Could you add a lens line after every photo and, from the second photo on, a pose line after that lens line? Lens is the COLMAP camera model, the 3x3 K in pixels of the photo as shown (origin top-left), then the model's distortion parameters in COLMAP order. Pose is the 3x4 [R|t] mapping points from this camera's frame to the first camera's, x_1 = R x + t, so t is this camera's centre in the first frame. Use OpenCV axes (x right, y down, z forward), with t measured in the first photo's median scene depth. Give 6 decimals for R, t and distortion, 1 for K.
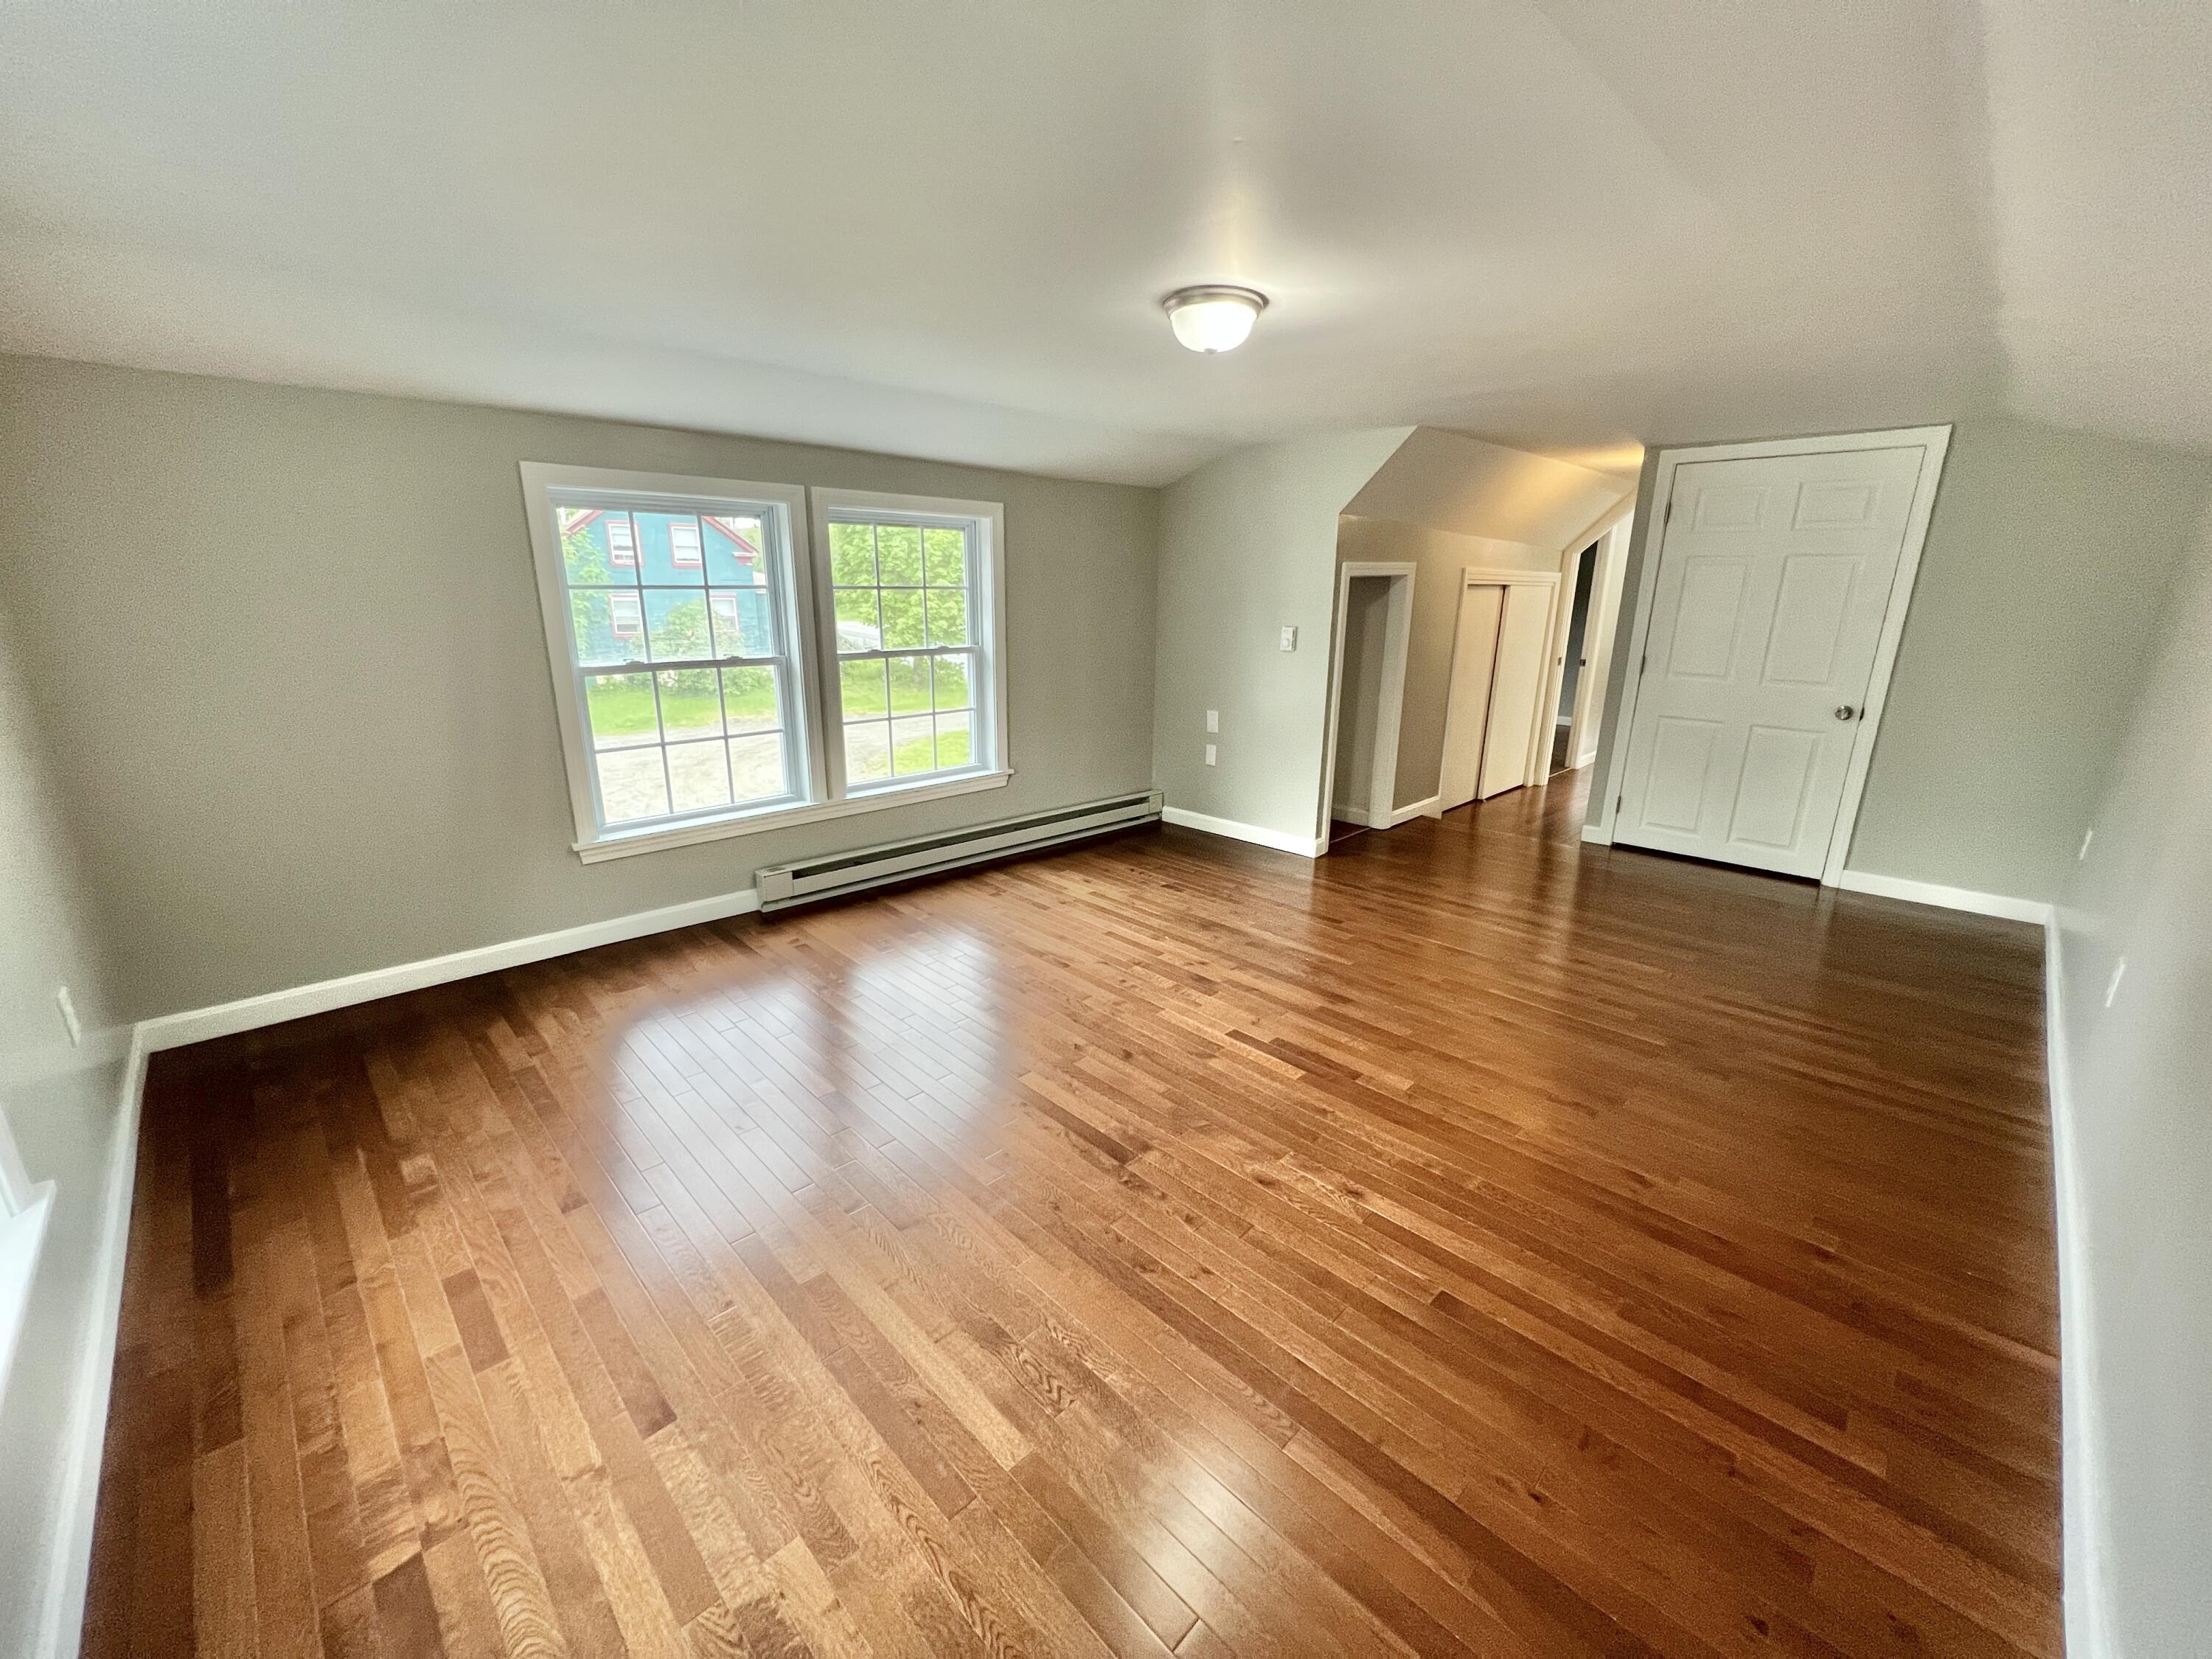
lens RADIAL K [[890.5, 0, 1111.4], [0, 890.5, 832.4], [0, 0, 1]] dist [0.001736, -0.000152]
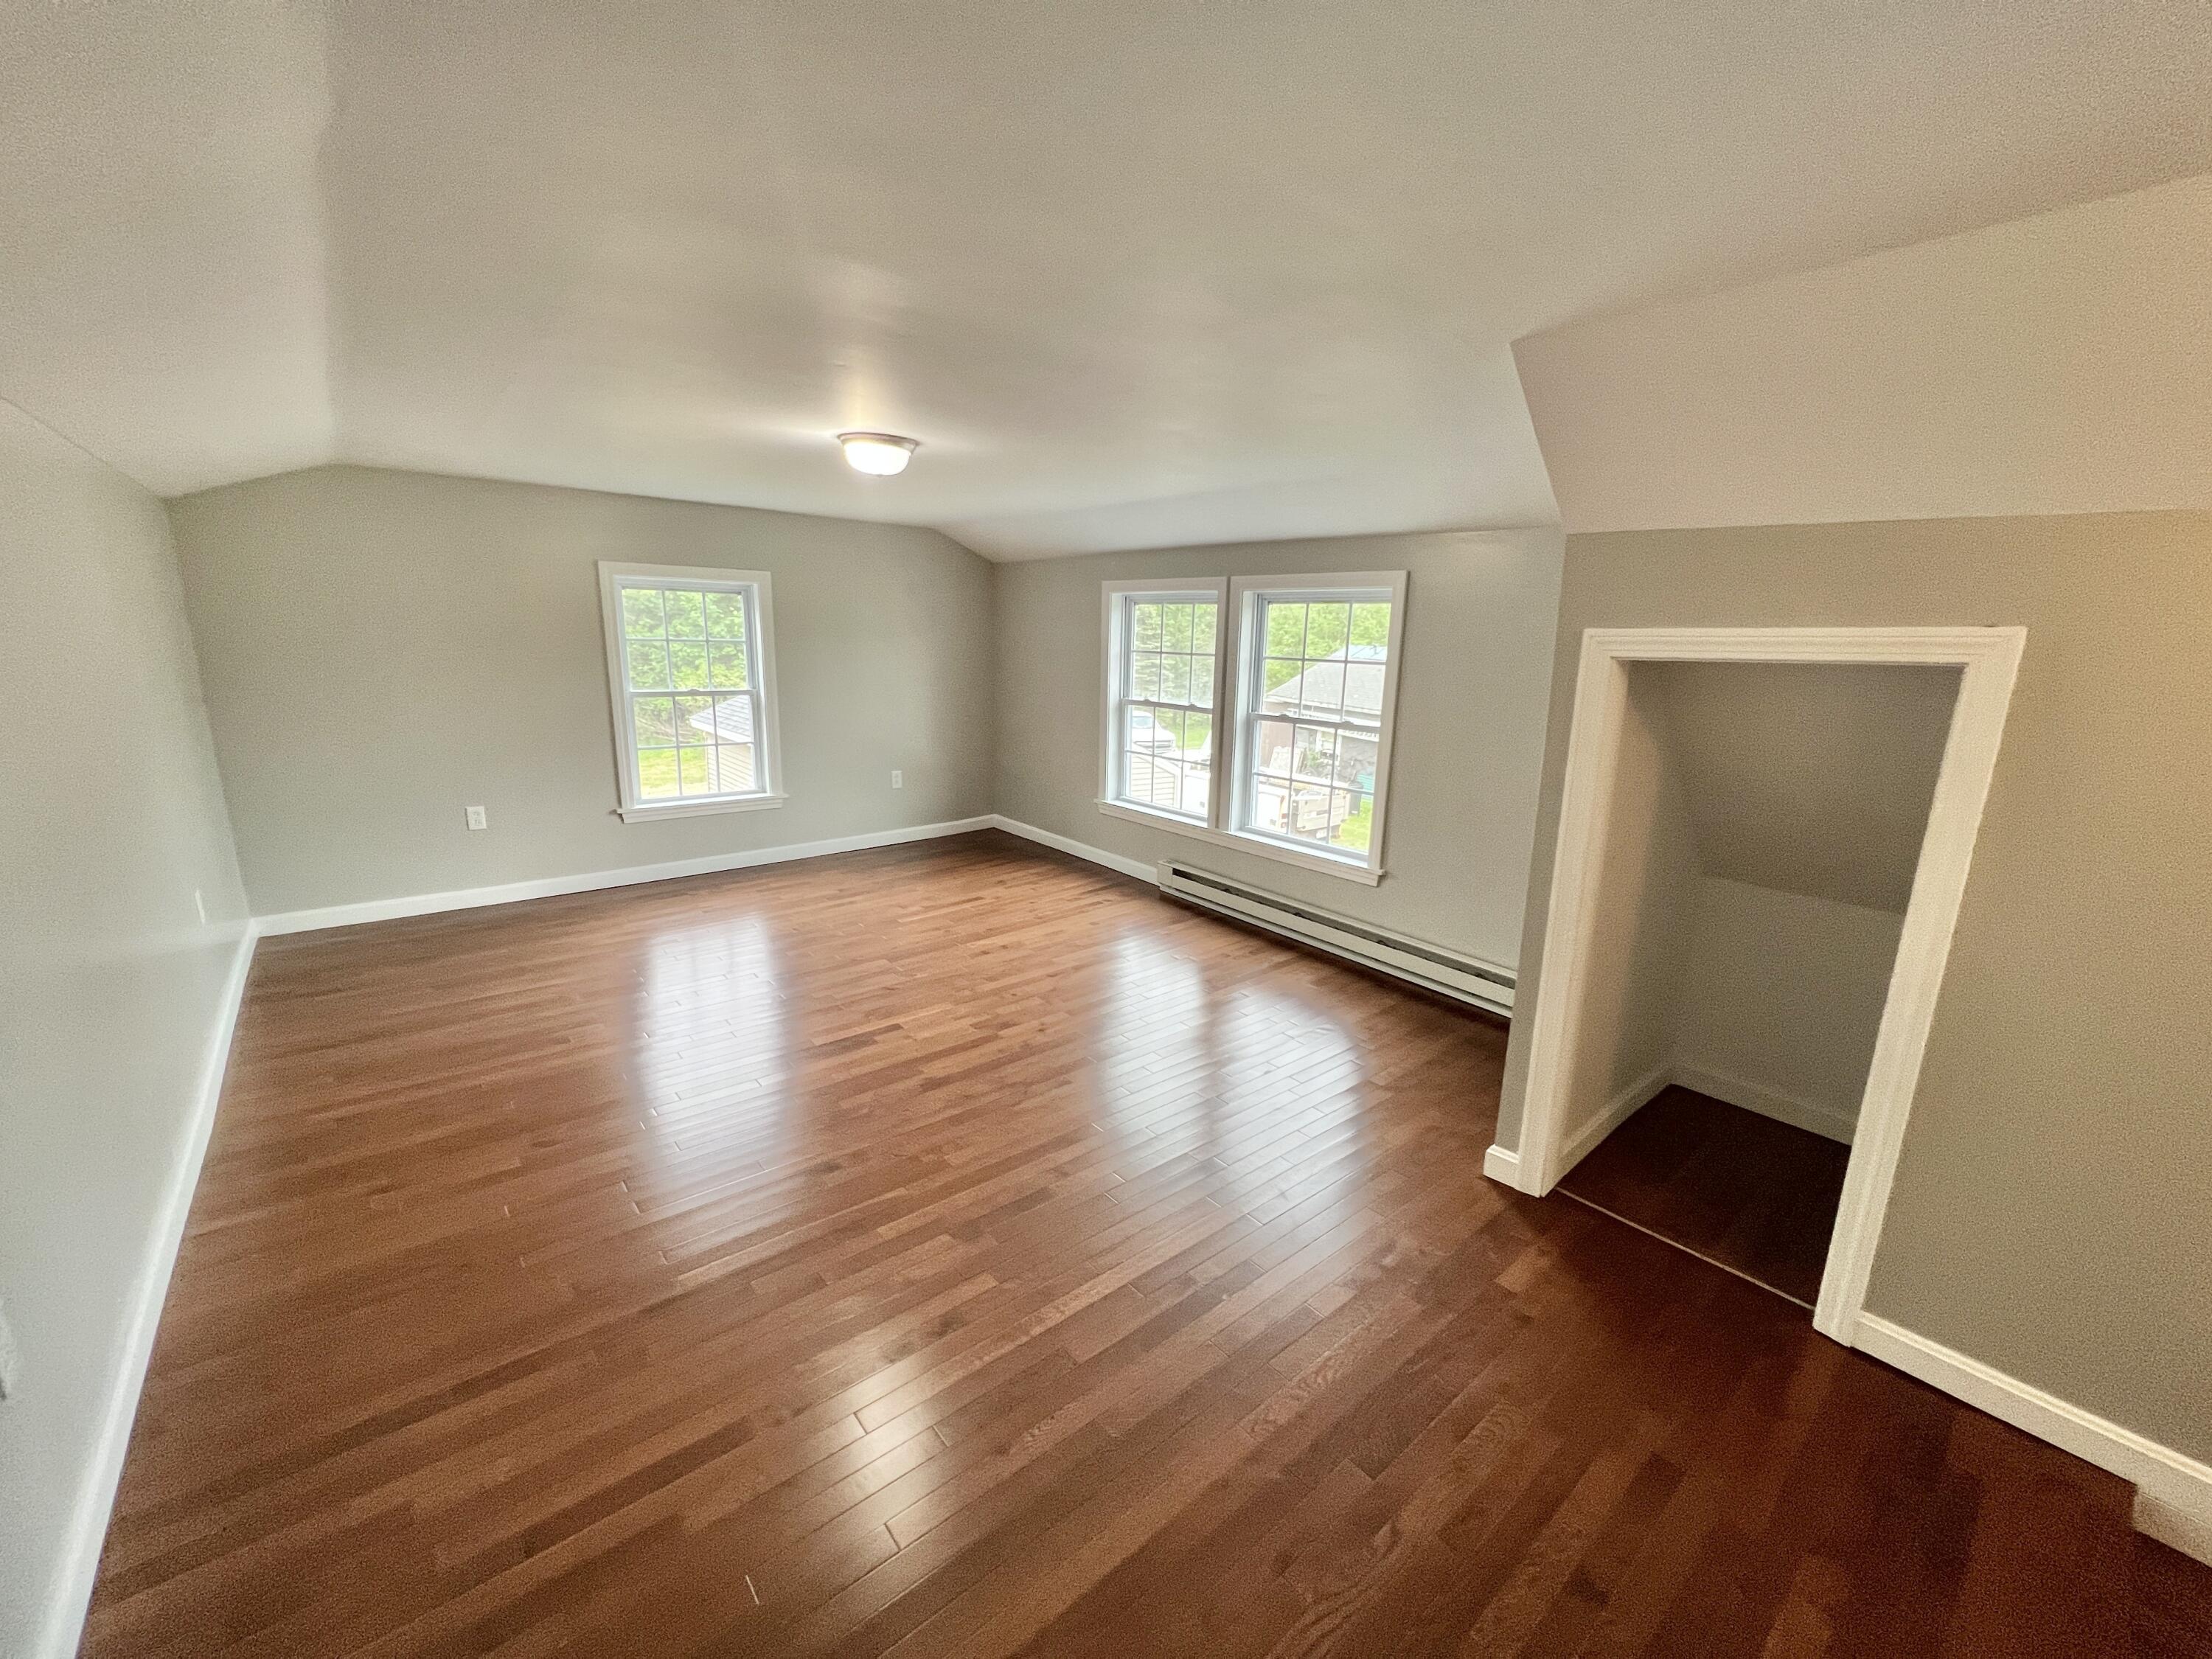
lens RADIAL K [[890.5, 0, 1111.4], [0, 890.5, 832.4], [0, 0, 1]] dist [0.001736, -0.000152]
pose [[-0.084417, 0.207017, -0.974689, 0.982202], [-0.297830, 0.928221, 0.222942, -0.290204], [0.950879, 0.309112, -0.016701, 0.994268]]
